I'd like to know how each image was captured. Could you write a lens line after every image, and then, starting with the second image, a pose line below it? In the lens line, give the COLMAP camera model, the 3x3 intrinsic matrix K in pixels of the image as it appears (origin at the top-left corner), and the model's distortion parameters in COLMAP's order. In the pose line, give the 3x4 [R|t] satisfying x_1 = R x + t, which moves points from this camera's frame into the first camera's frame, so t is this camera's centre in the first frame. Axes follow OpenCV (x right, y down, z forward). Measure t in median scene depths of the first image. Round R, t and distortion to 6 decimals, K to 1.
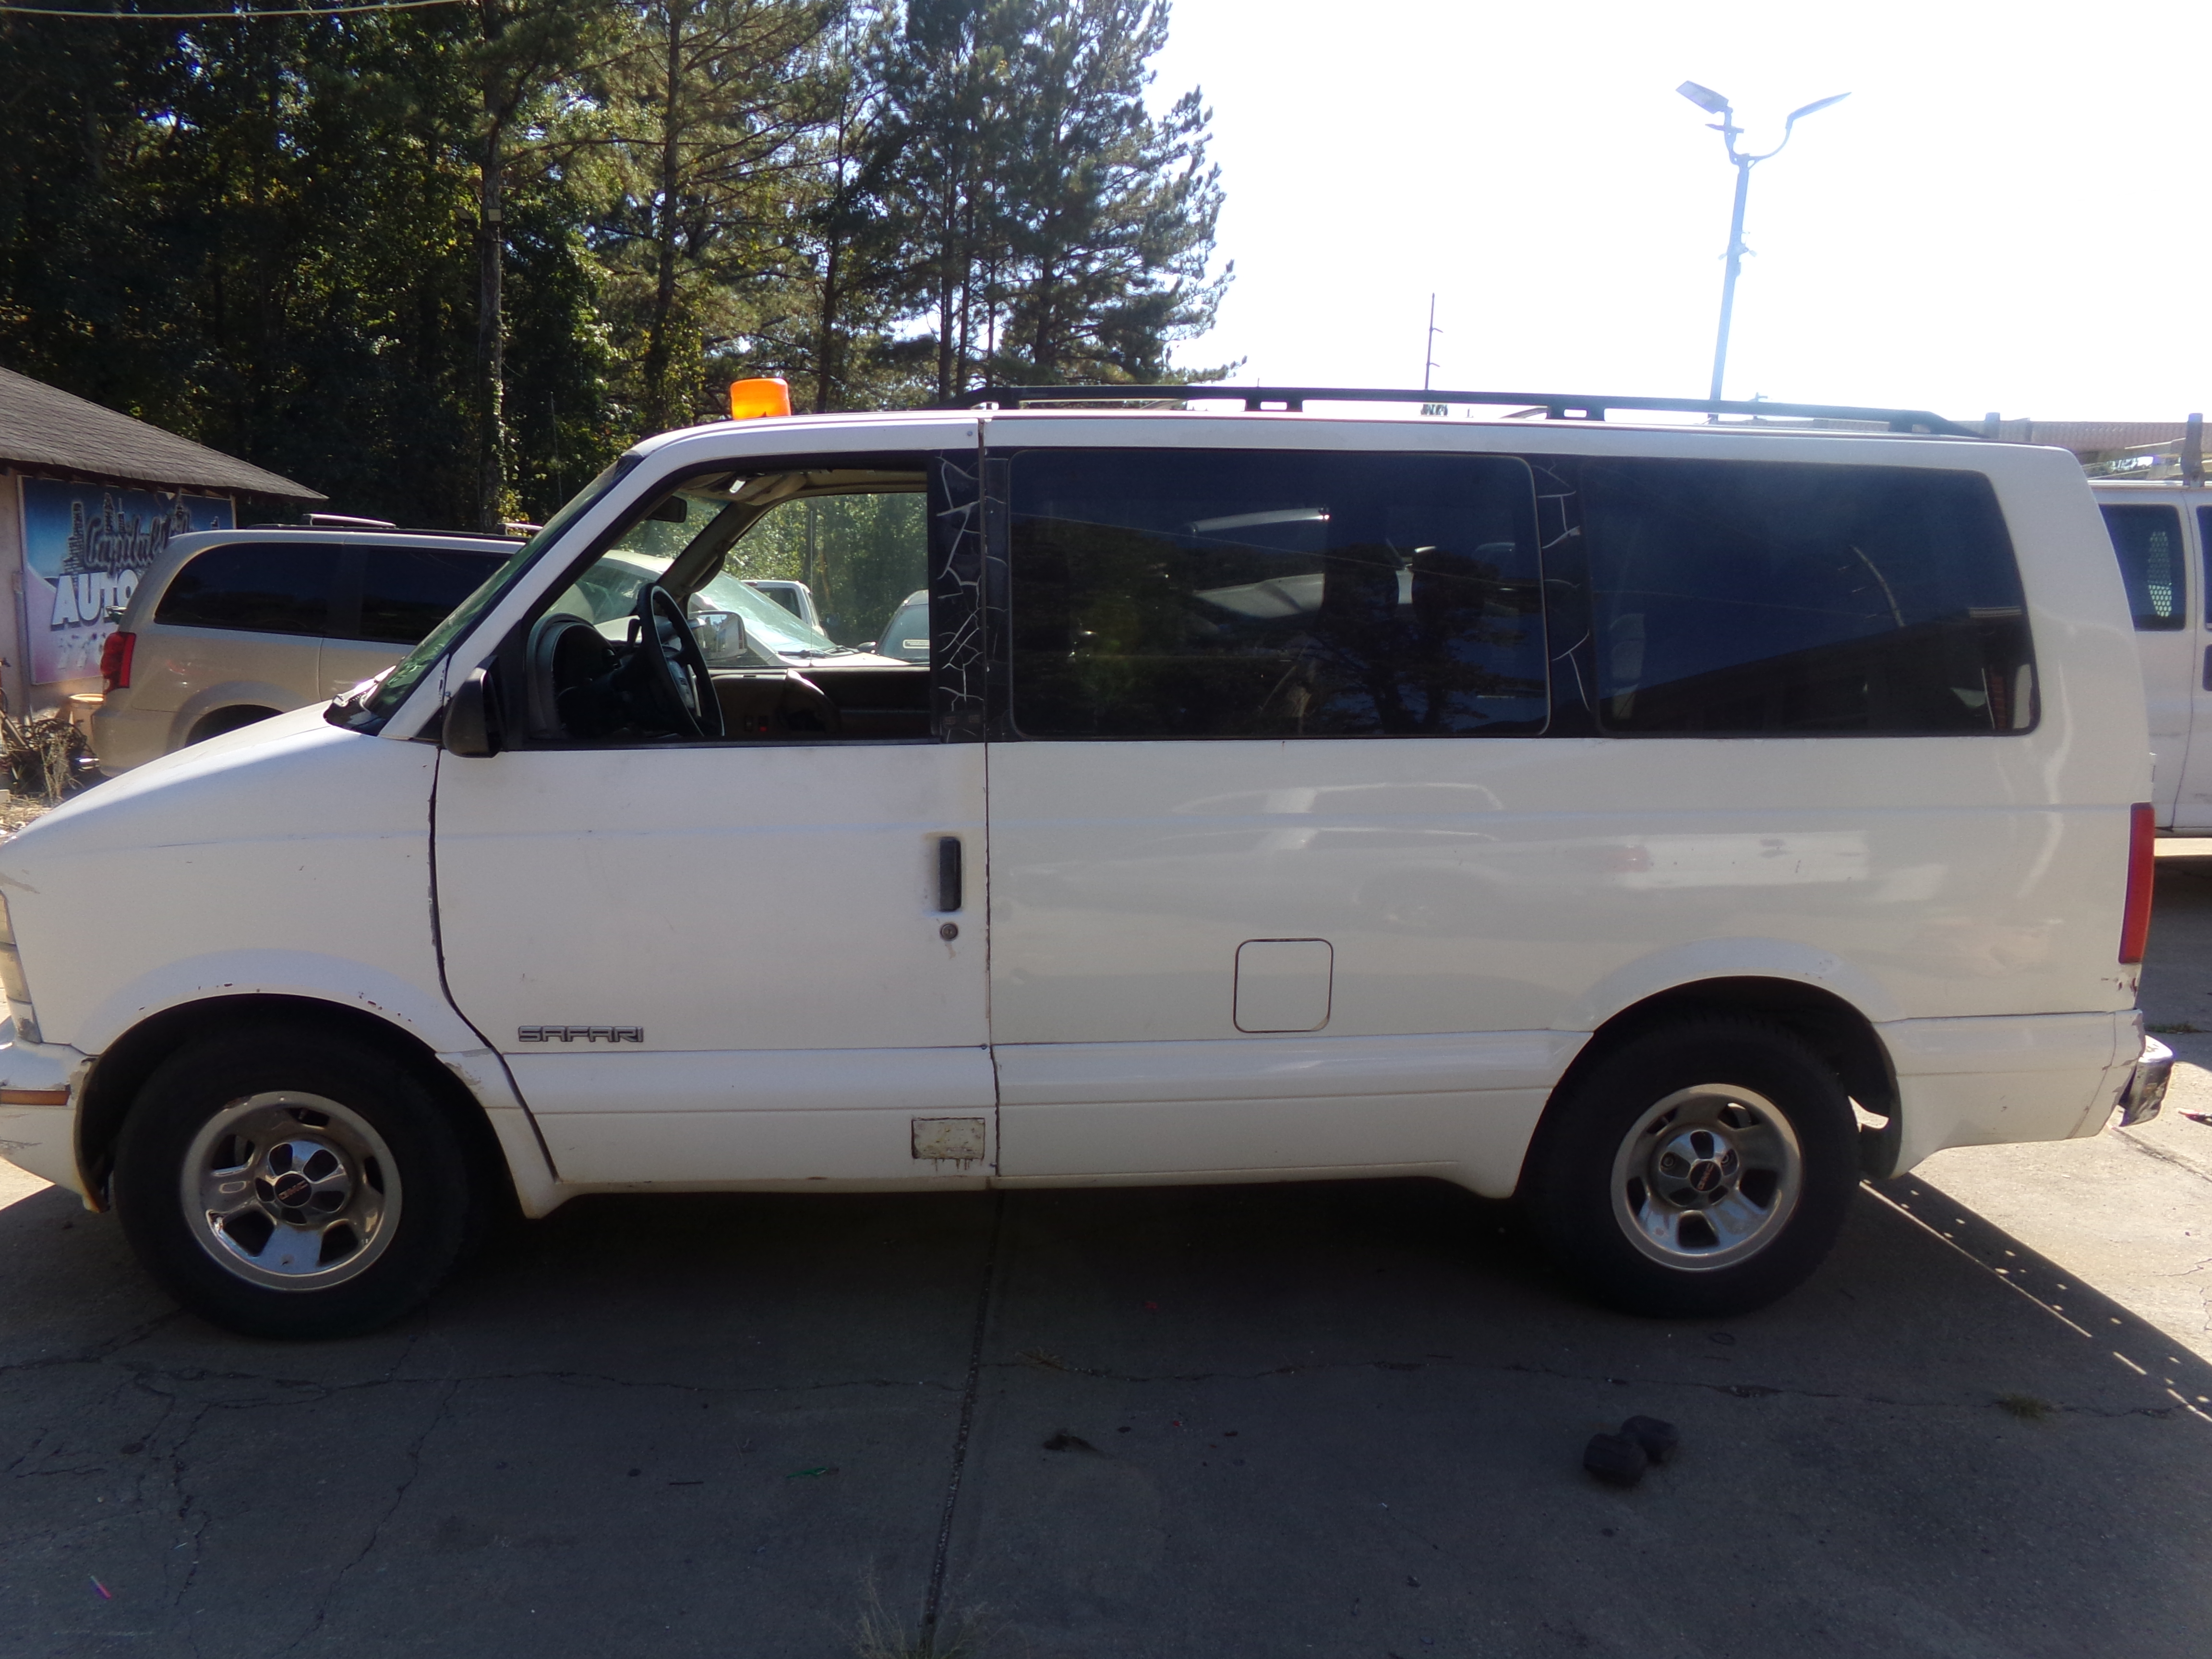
lens RADIAL K [[1543.1, 0, 1079.8], [0, 1543.1, 820.5], [0, 0, 1]] dist [-0.059847, 0.097893]
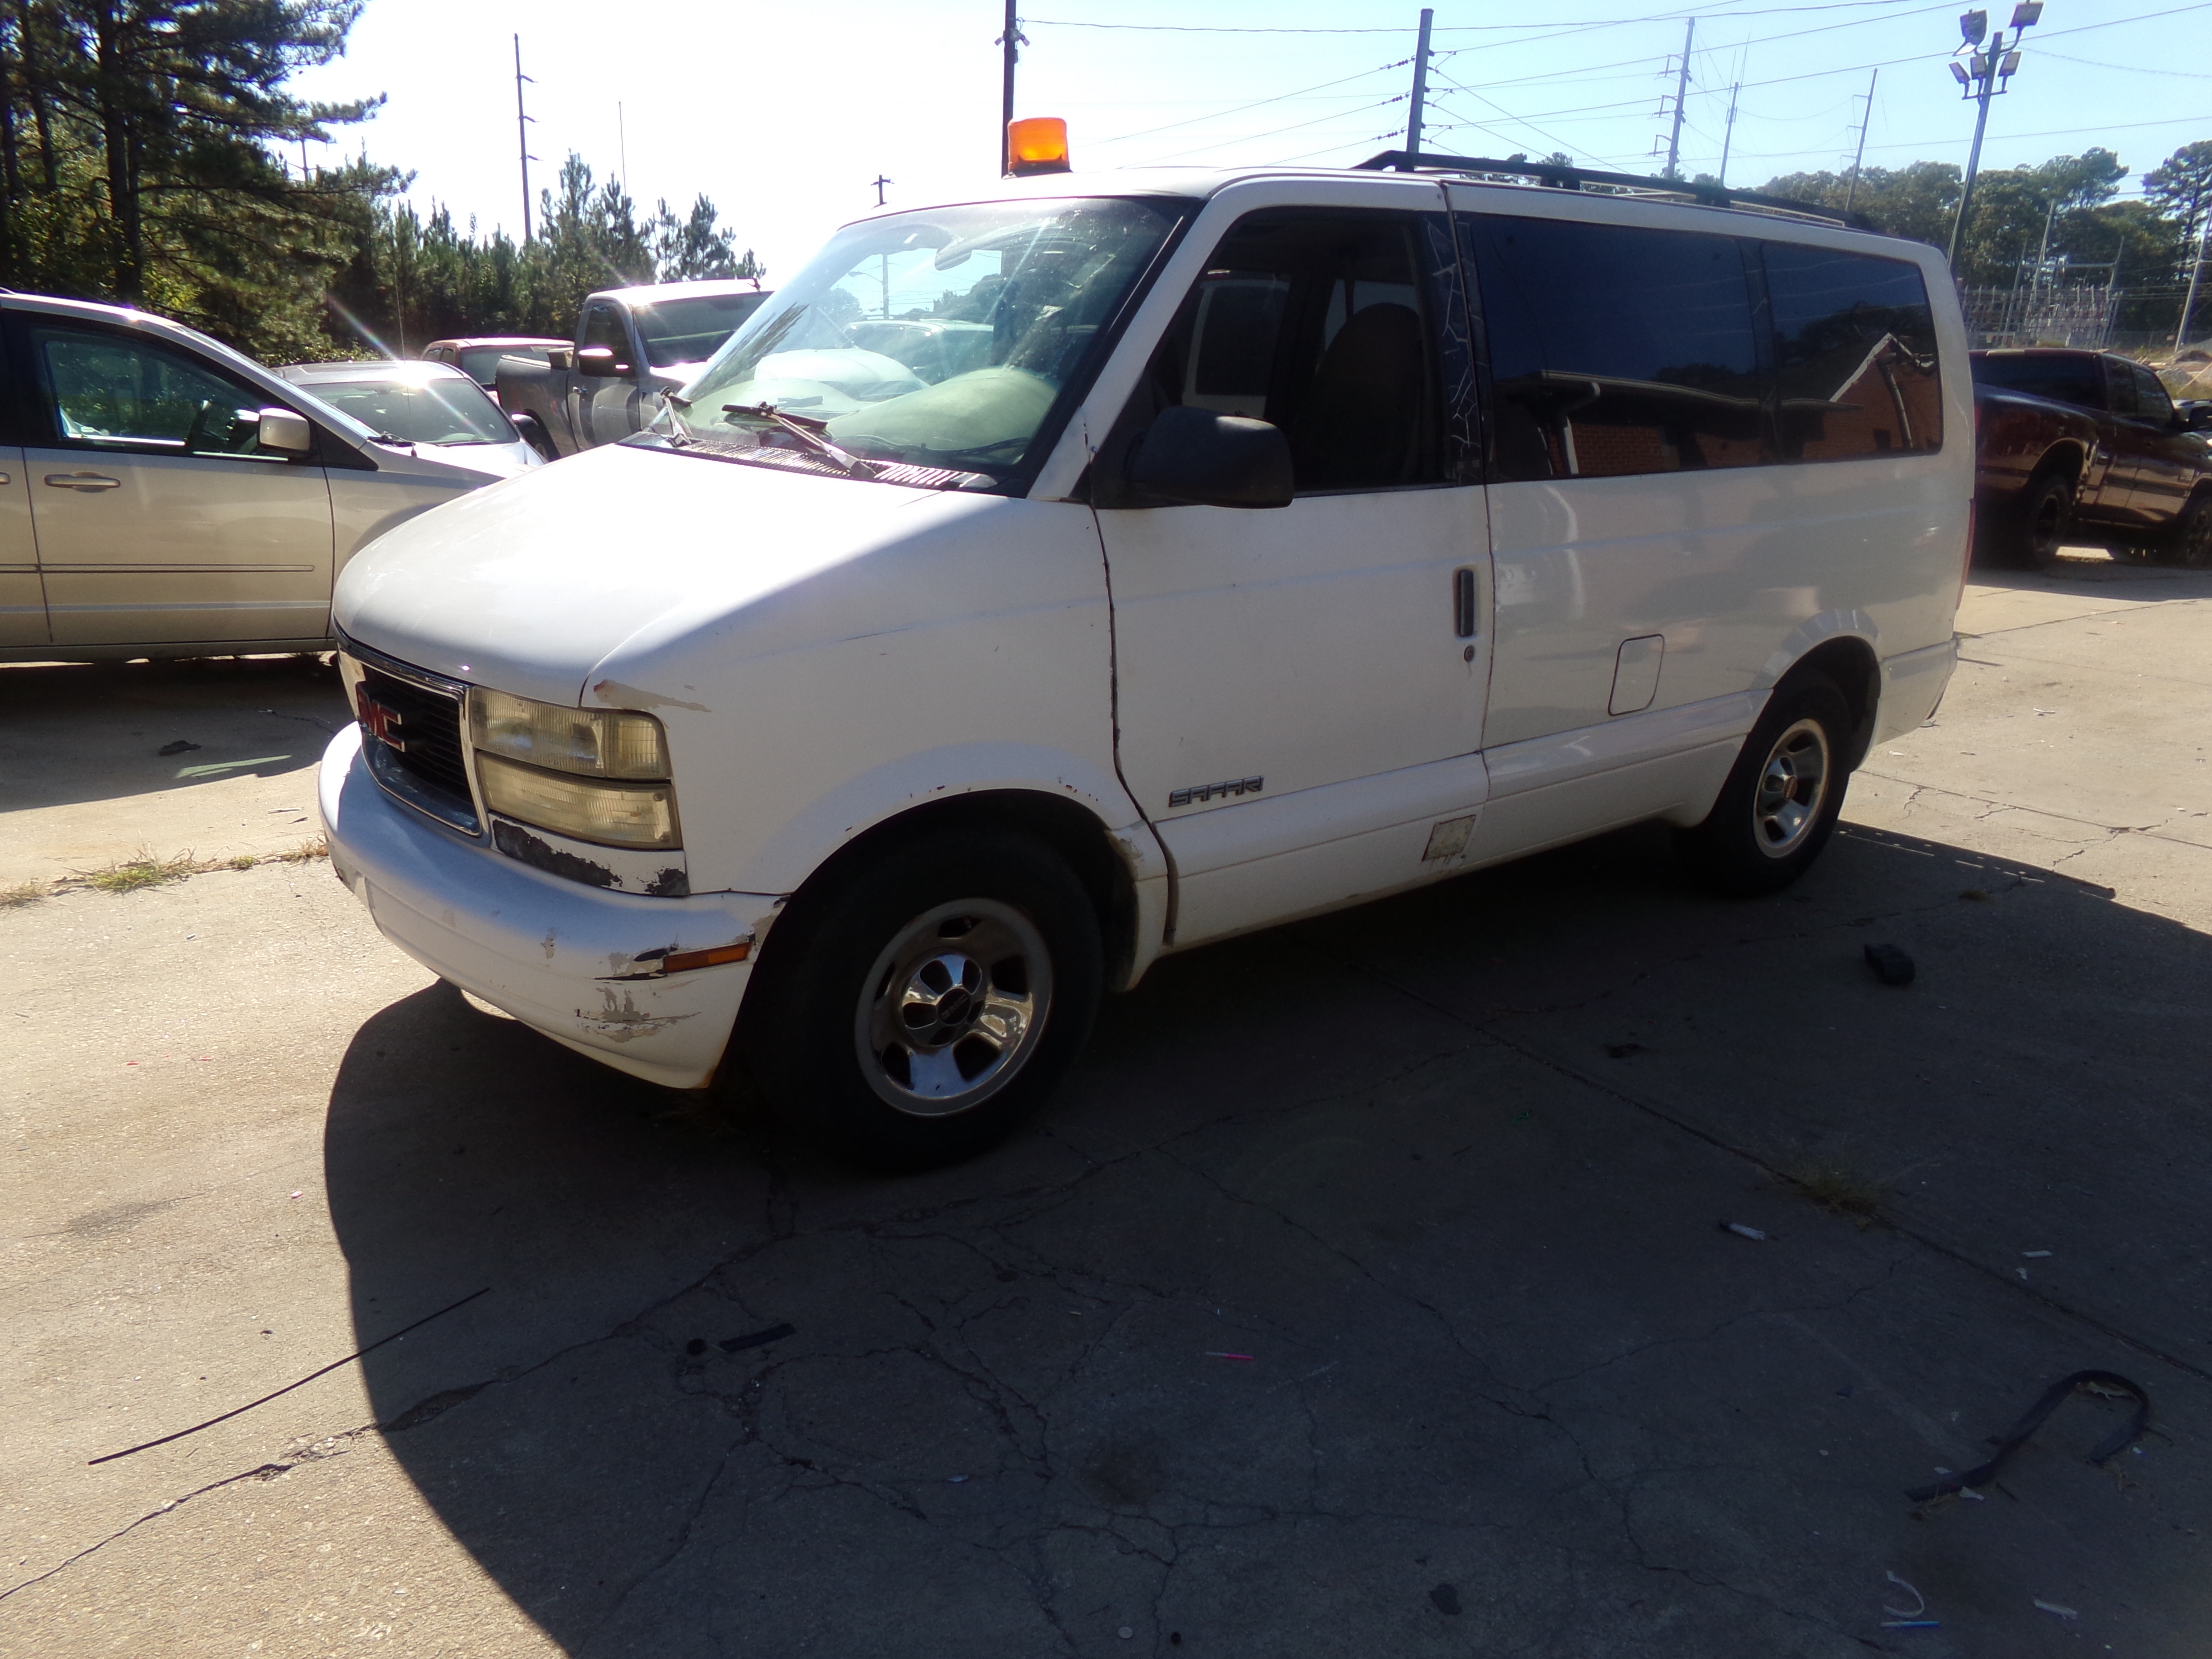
lens RADIAL K [[1543.1, 0, 1079.8], [0, 1543.1, 820.5], [0, 0, 1]] dist [-0.059847, 0.097893]
pose [[0.839350, -0.151375, 0.522089, -0.924692], [0.079279, 0.984264, 0.157923, -0.009004], [-0.537779, -0.091162, 0.838143, 0.193729]]
